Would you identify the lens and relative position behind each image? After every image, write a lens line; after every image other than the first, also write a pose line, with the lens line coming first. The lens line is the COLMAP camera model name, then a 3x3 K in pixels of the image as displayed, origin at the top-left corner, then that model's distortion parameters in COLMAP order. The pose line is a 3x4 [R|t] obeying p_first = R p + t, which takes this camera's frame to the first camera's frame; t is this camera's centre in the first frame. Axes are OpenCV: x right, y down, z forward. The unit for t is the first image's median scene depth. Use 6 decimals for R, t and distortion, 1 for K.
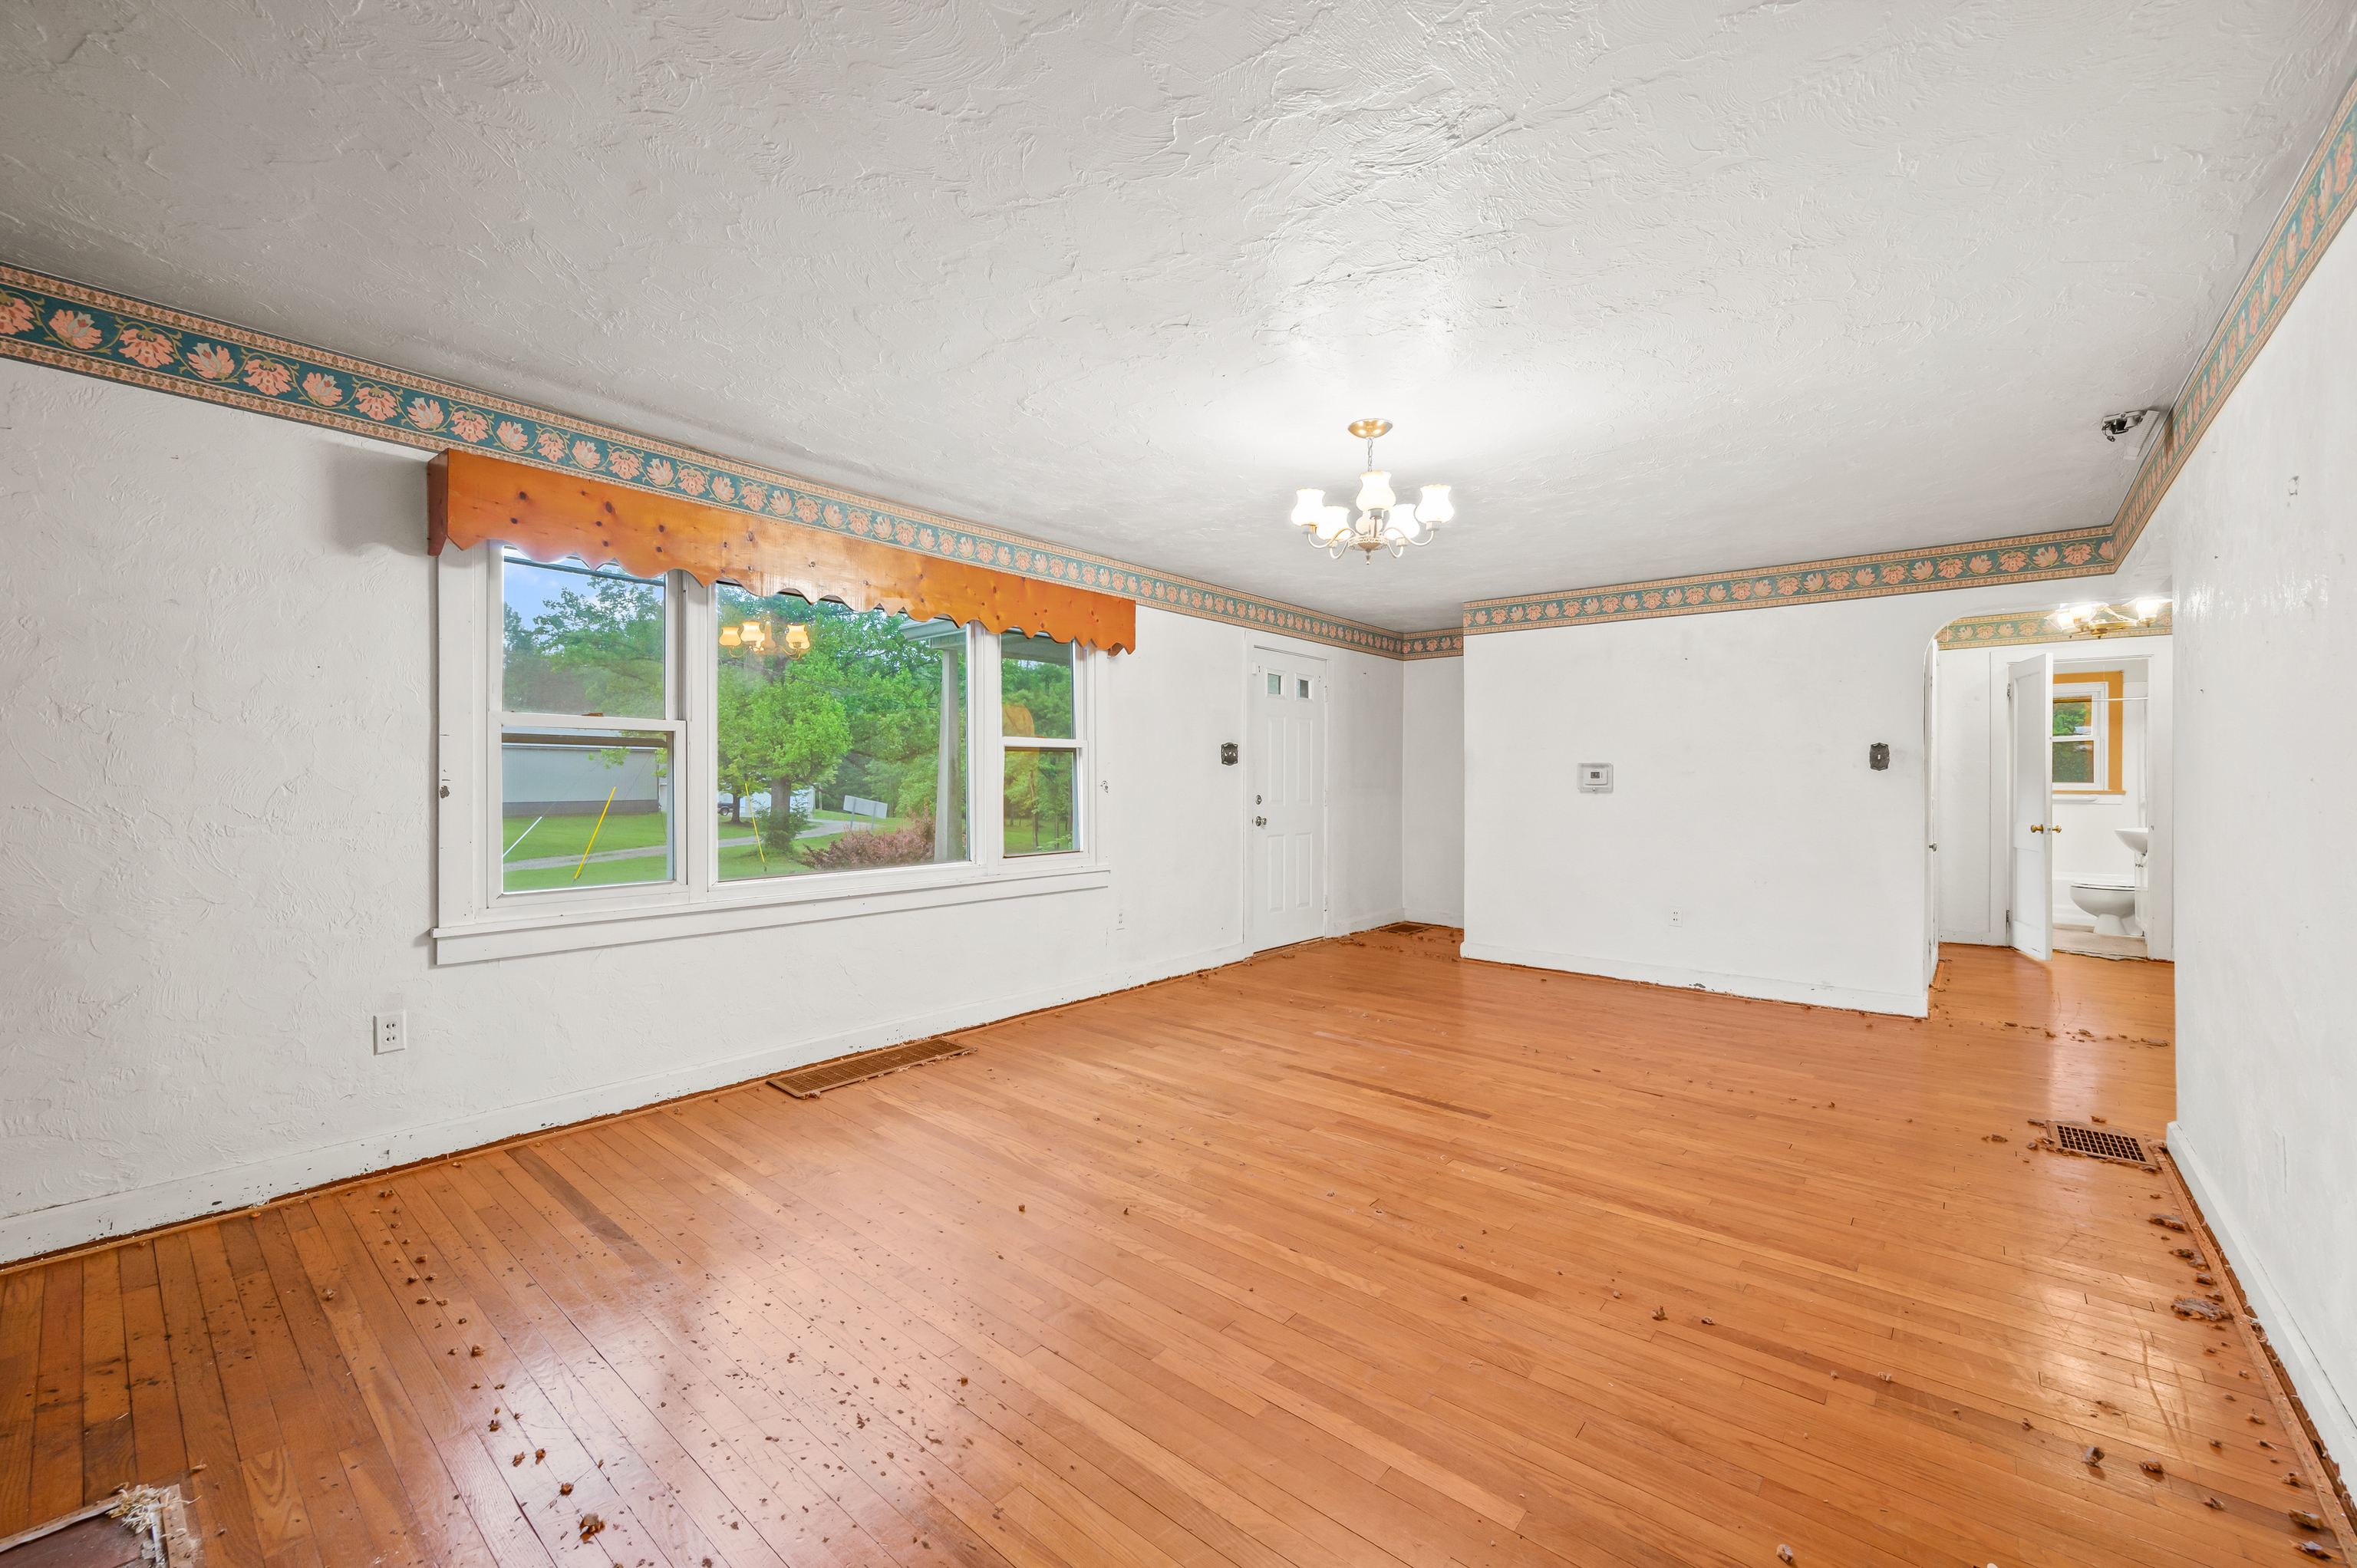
lens RADIAL K [[926.4, 0, 1169.2], [0, 926.4, 779.2], [0, 0, 1]] dist [-0.001739, 0.000334]
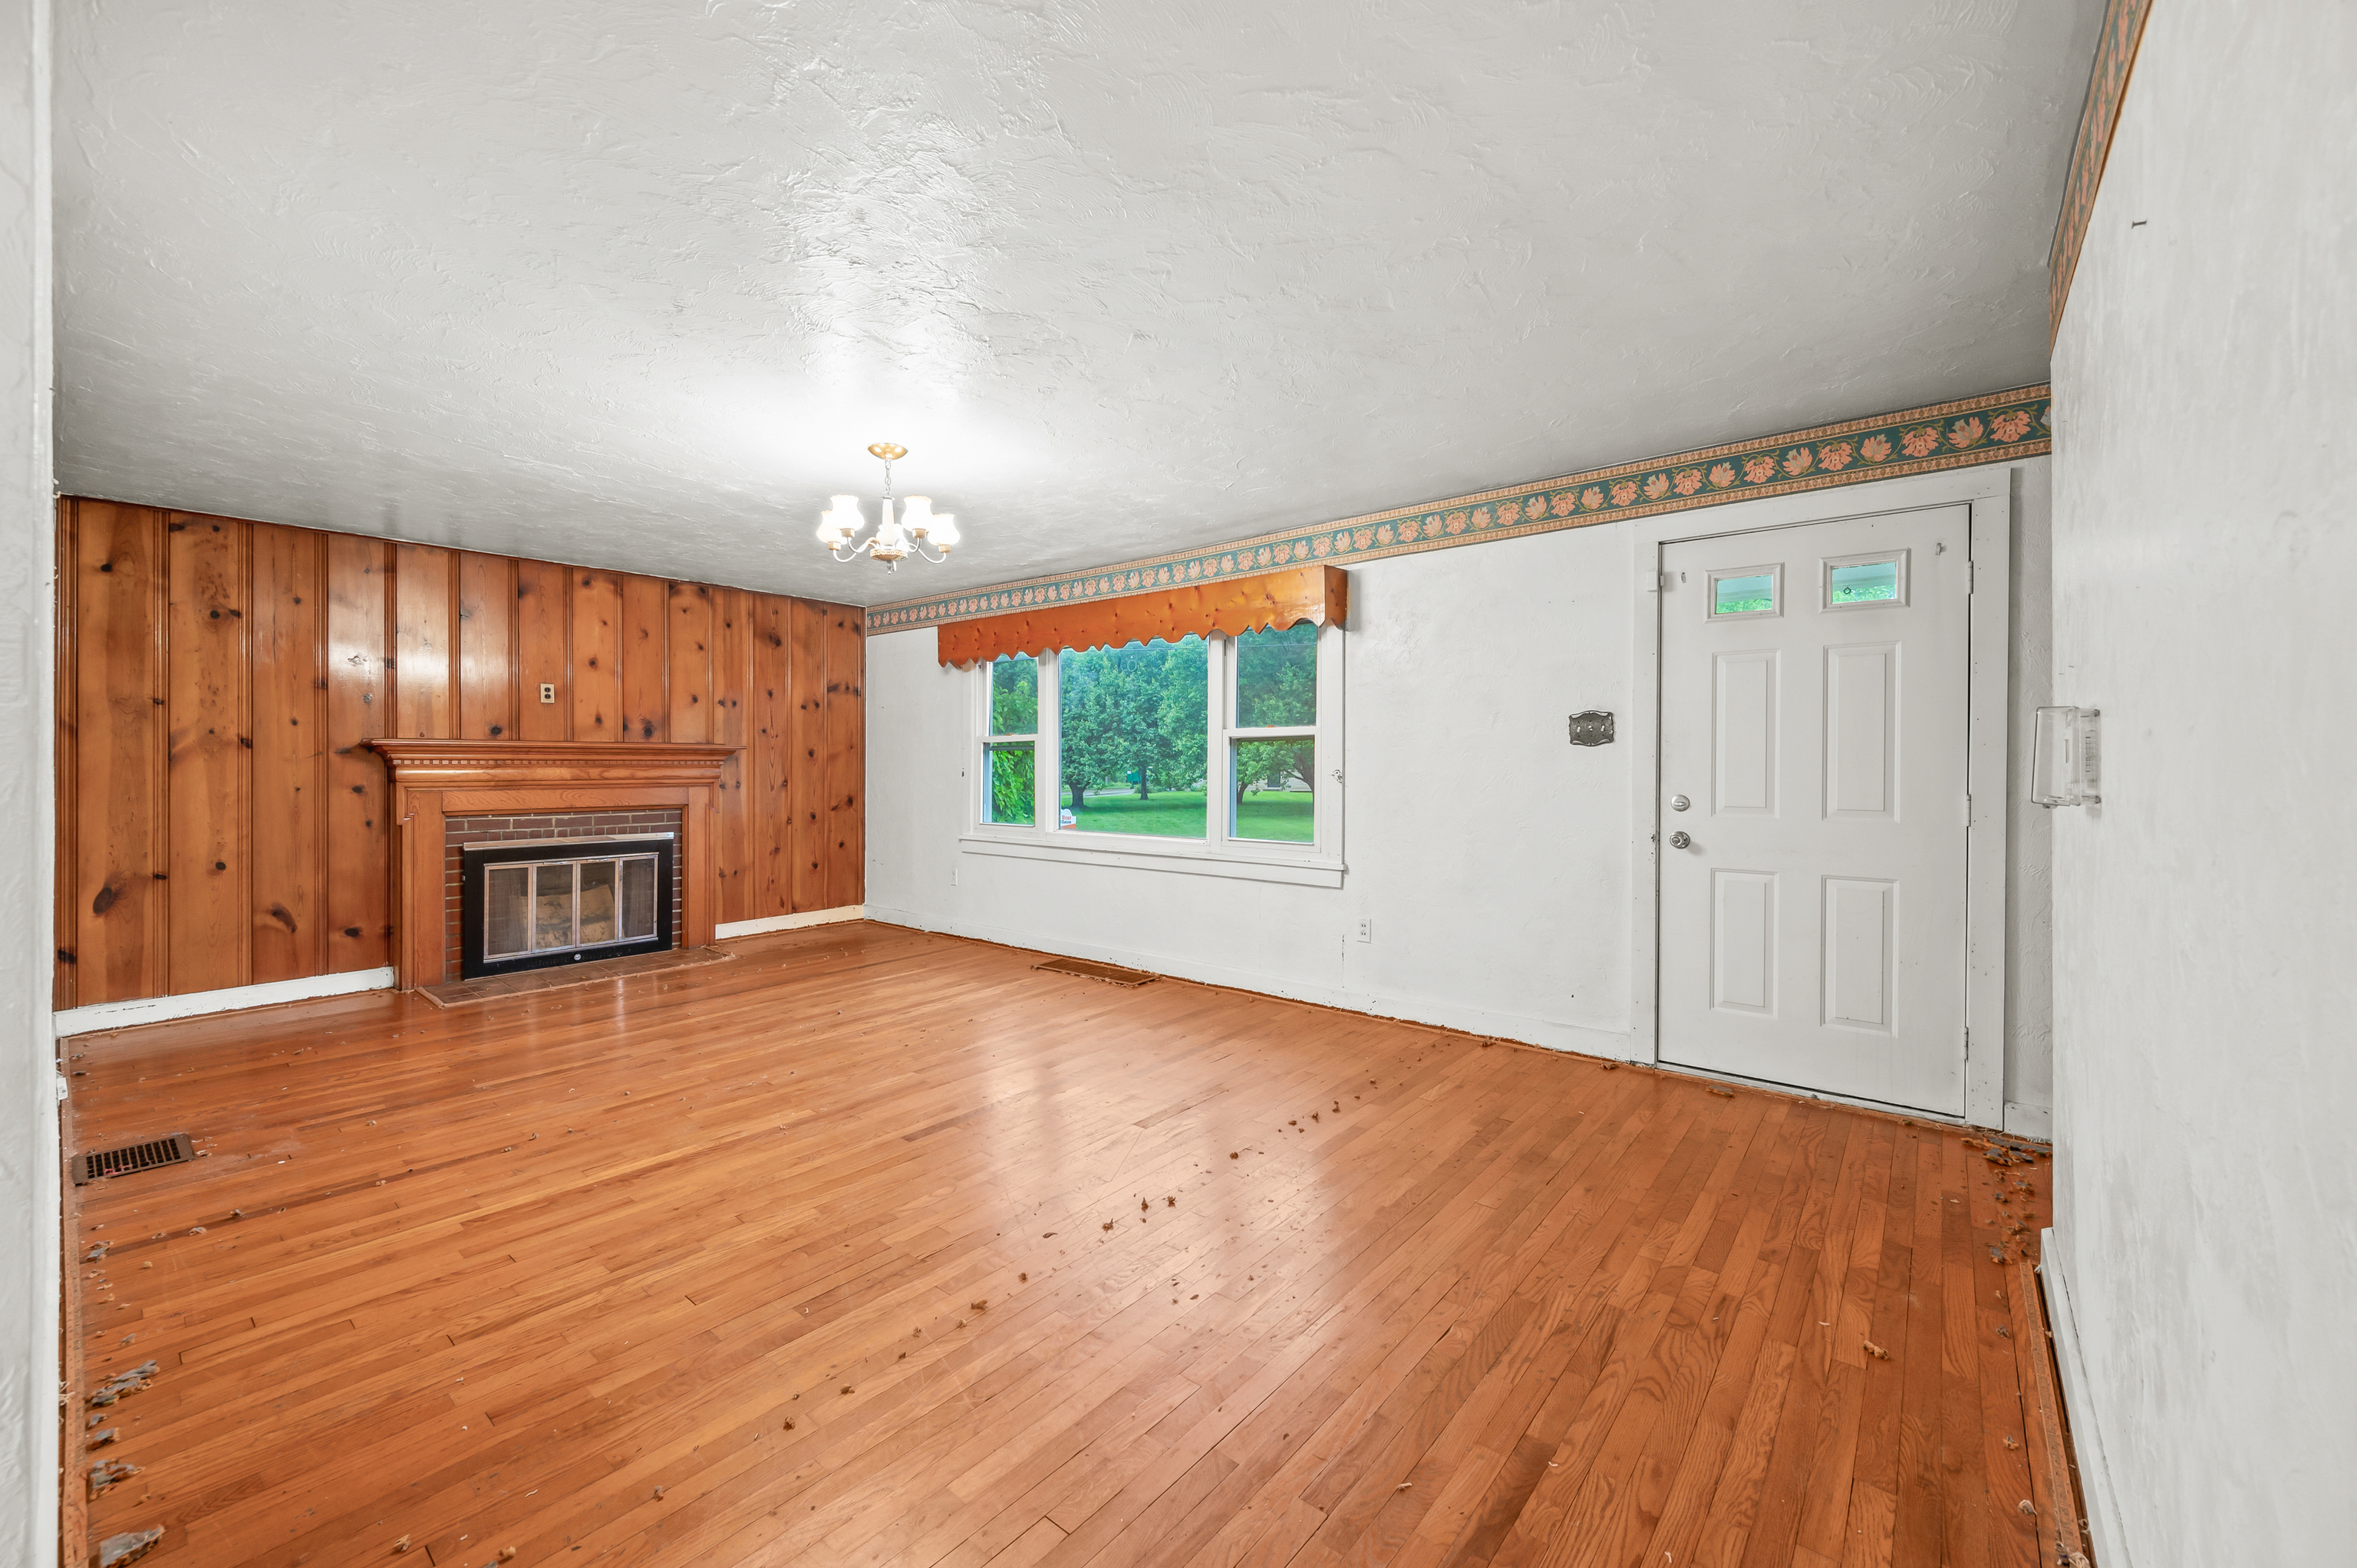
lens RADIAL K [[941.4, 0, 1156.7], [0, 941.4, 769.3], [0, 0, 1]] dist [-0.000427, 0.000026]
pose [[0.009242, 0.000651, -0.999957, 1.023082], [0.001846, 0.999998, 0.000668, -0.000121], [0.999956, -0.001852, 0.009241, 0.995450]]
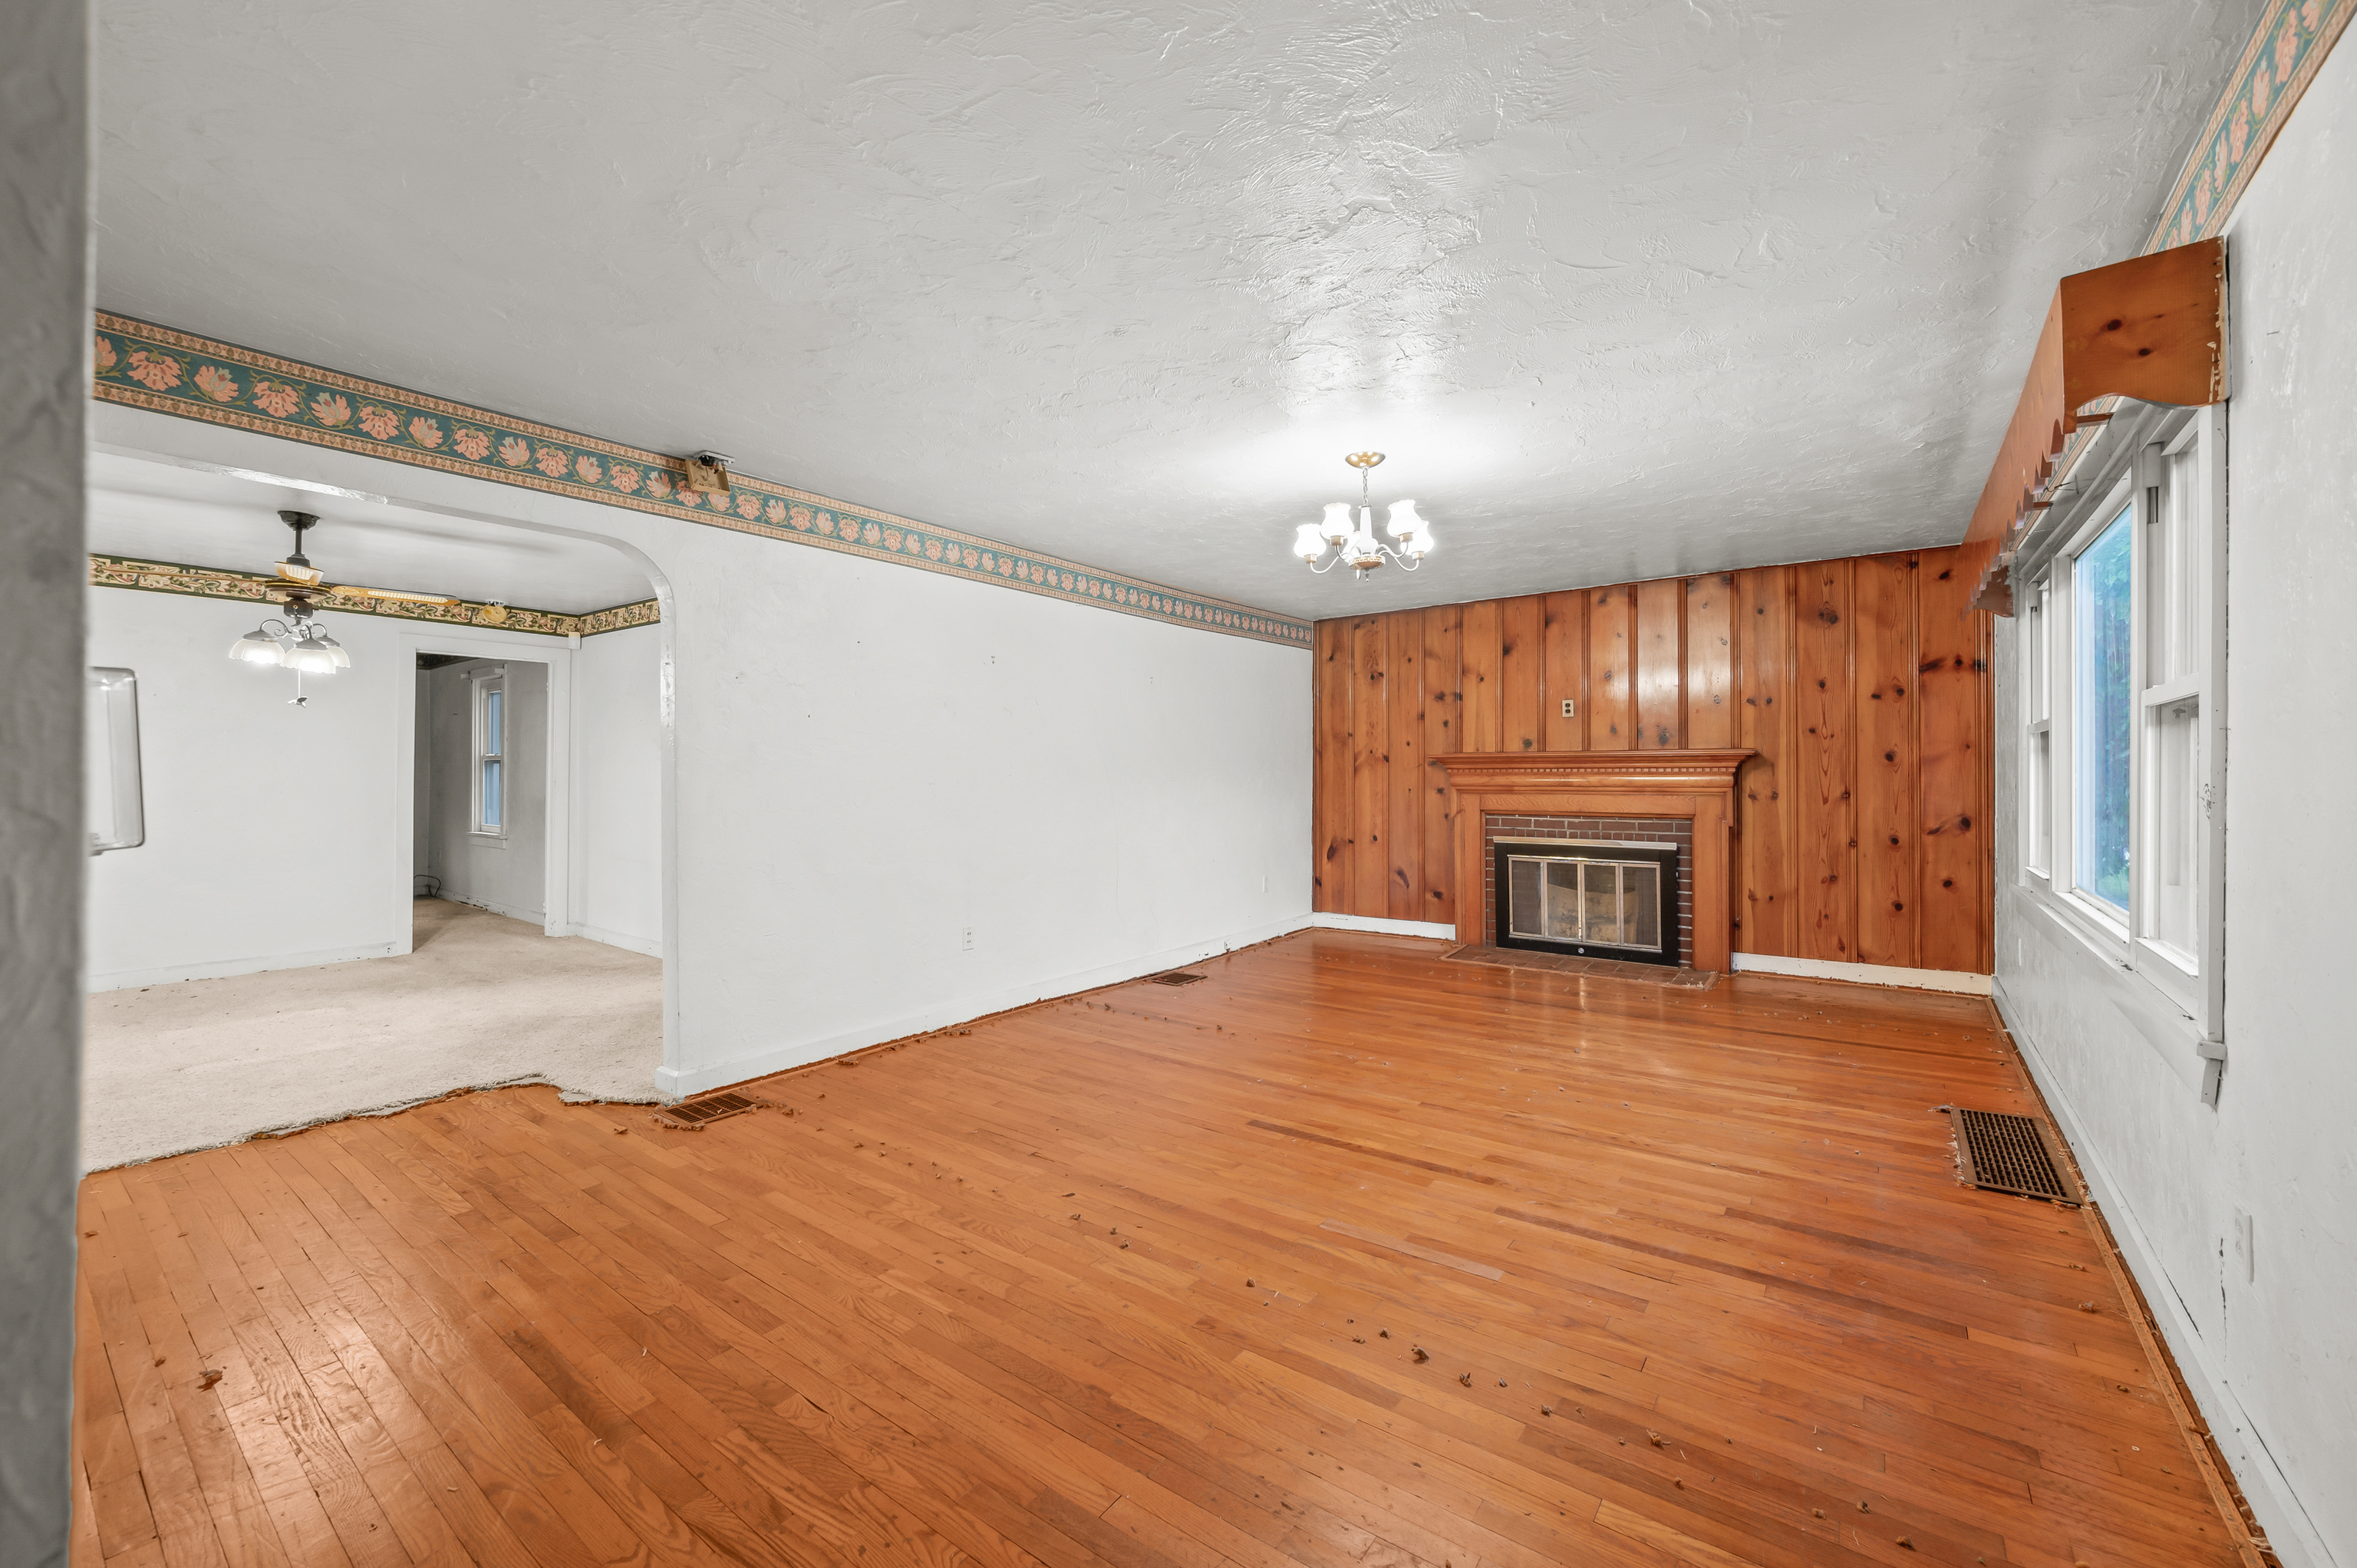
lens RADIAL K [[941.4, 0, 1156.7], [0, 941.4, 769.3], [0, 0, 1]] dist [-0.000427, 0.000026]
pose [[-0.998519, -0.001796, -0.054375, 0.399686], [-0.001441, 0.999977, -0.006560, -0.001798], [0.054386, -0.006472, -0.998499, 1.601134]]
